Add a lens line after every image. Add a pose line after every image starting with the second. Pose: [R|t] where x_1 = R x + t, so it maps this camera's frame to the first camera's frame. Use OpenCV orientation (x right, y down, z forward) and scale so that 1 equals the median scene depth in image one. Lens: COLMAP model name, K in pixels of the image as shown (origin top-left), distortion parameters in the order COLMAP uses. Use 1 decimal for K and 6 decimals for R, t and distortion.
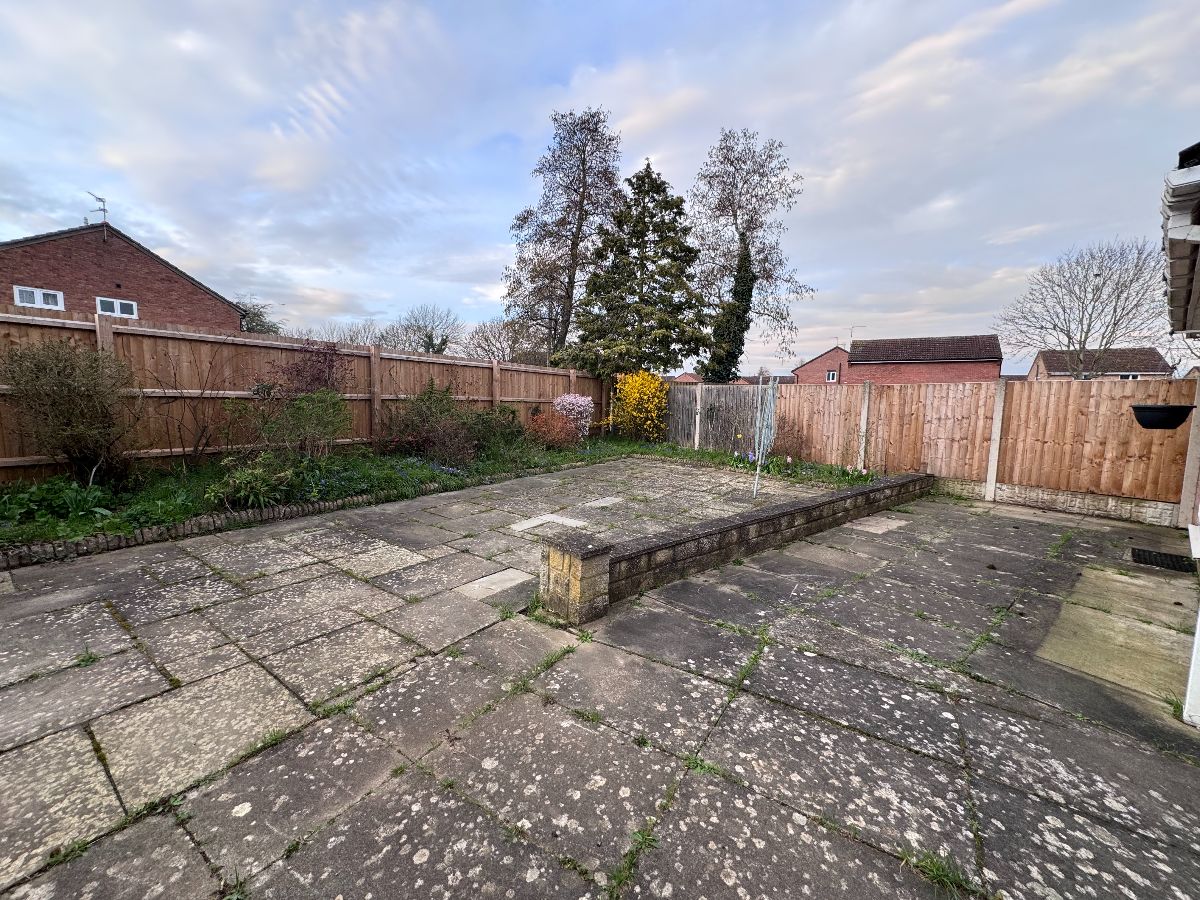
lens RADIAL K [[485.9, 0, 595.4], [0, 485.9, 437.7], [0, 0, 1]] dist [-0.002407, 0.000670]
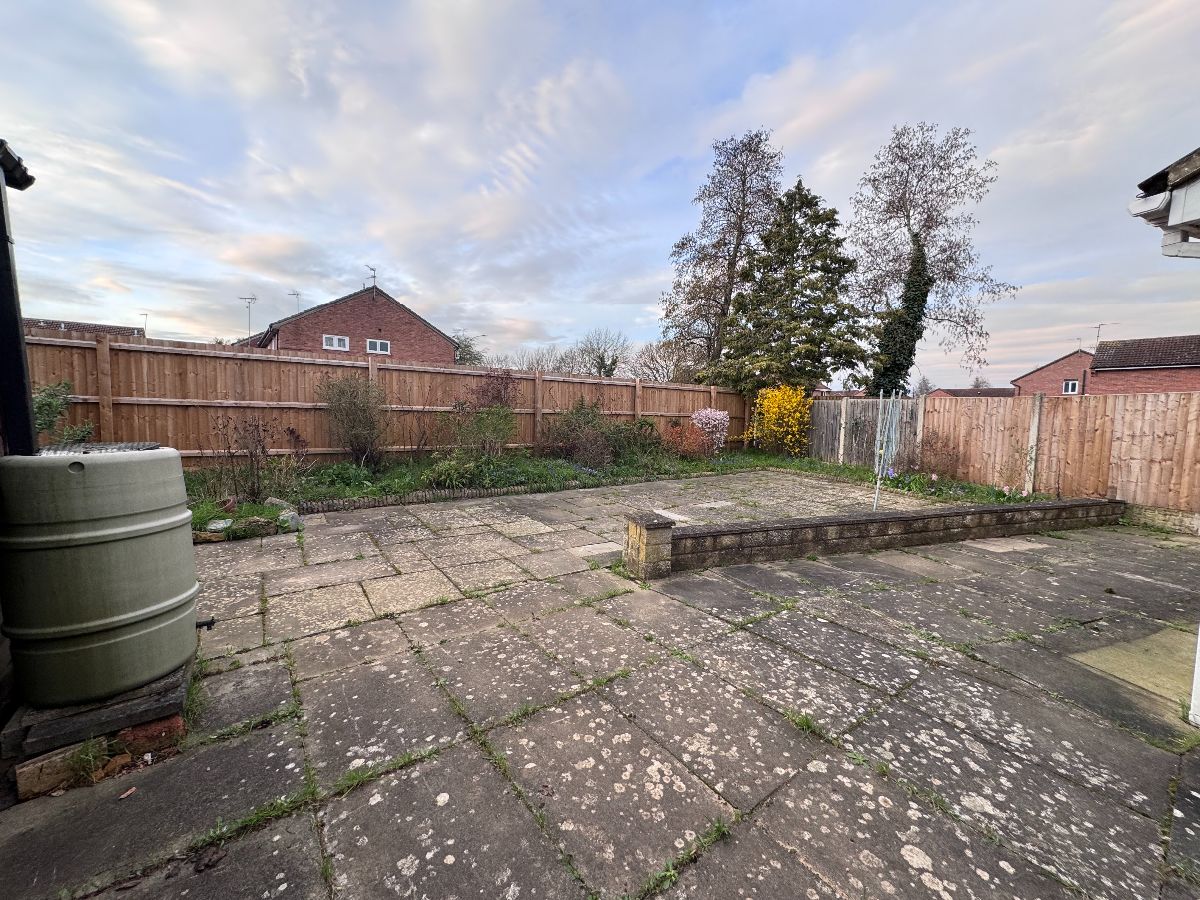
lens RADIAL K [[485.9, 0, 599.4], [0, 485.9, 445.4], [0, 0, 1]] dist [-0.002407, 0.000670]
pose [[0.942108, 0.021856, -0.334597, 0.156640], [-0.027628, 0.999540, -0.012500, 0.020106], [0.334170, 0.021021, 0.942278, -0.167550]]
